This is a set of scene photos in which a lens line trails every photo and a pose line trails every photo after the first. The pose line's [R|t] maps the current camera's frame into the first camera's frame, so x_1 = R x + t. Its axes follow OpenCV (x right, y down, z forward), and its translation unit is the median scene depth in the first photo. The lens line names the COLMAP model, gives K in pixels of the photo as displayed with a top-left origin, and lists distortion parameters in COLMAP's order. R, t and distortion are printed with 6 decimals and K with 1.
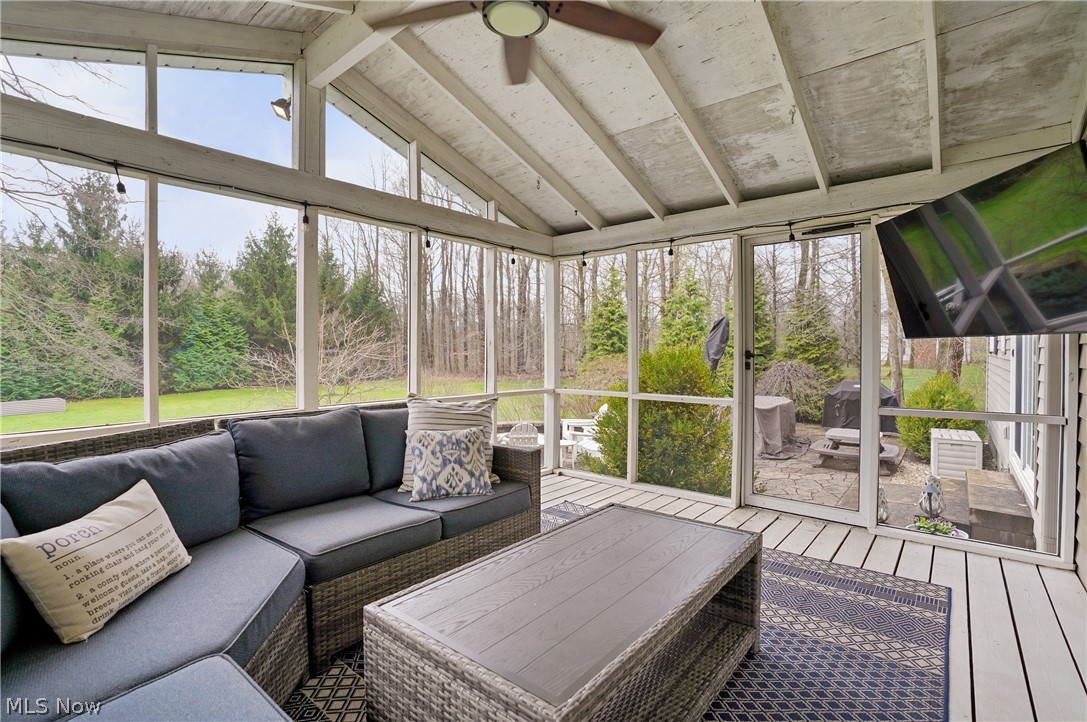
lens RADIAL K [[502.0, 0, 546.8], [0, 502.0, 358.3], [0, 0, 1]] dist [-0.060414, 0.017879]
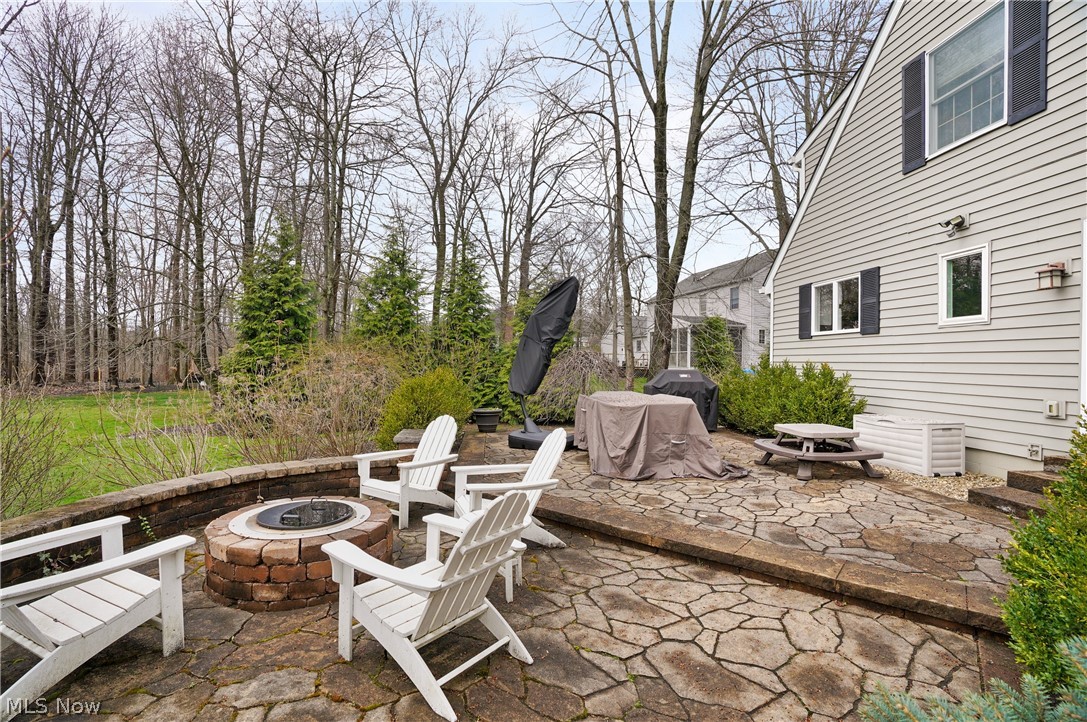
lens RADIAL K [[502.0, 0, 541.3], [0, 502.0, 361.3], [0, 0, 1]] dist [-0.060414, 0.017879]
pose [[0.708367, 0.006419, 0.705815, -0.052856], [0.004405, 0.999899, -0.013514, 0.013751], [-0.705831, 0.012682, 0.708267, 0.182842]]
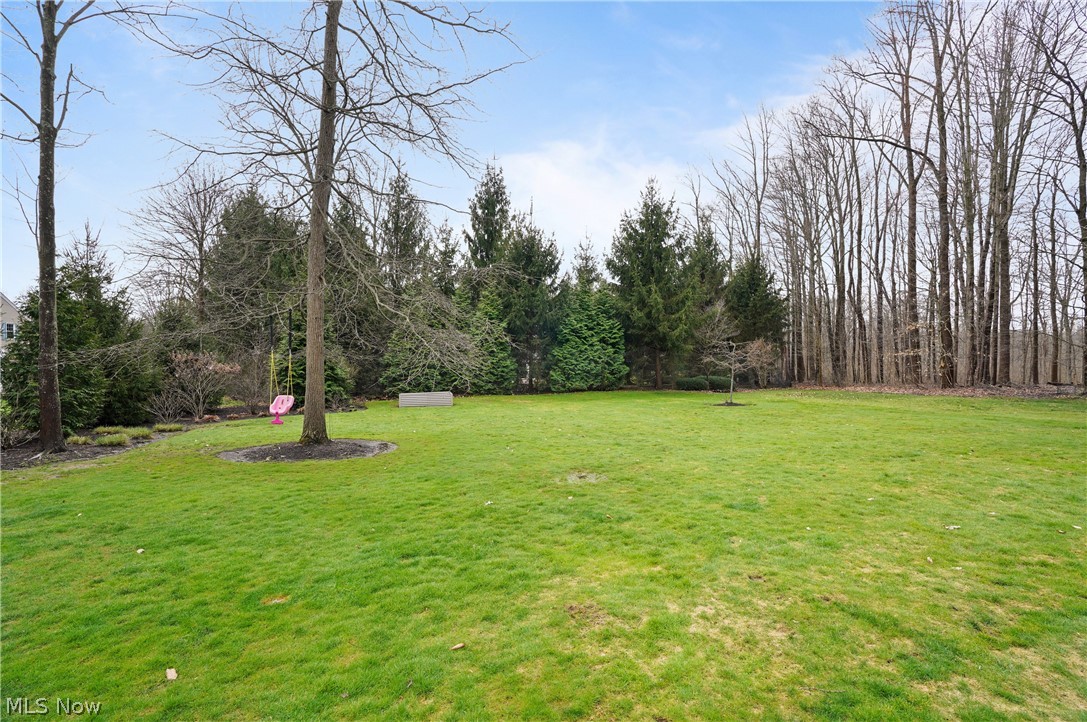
lens RADIAL K [[502.0, 0, 542.3], [0, 502.0, 356.4], [0, 0, 1]] dist [-0.060414, 0.017879]
pose [[0.768200, 0.000066, -0.640210, -0.170269], [-0.015699, 0.999701, -0.018734, 0.021021], [0.640017, 0.024442, 0.767972, 0.260044]]
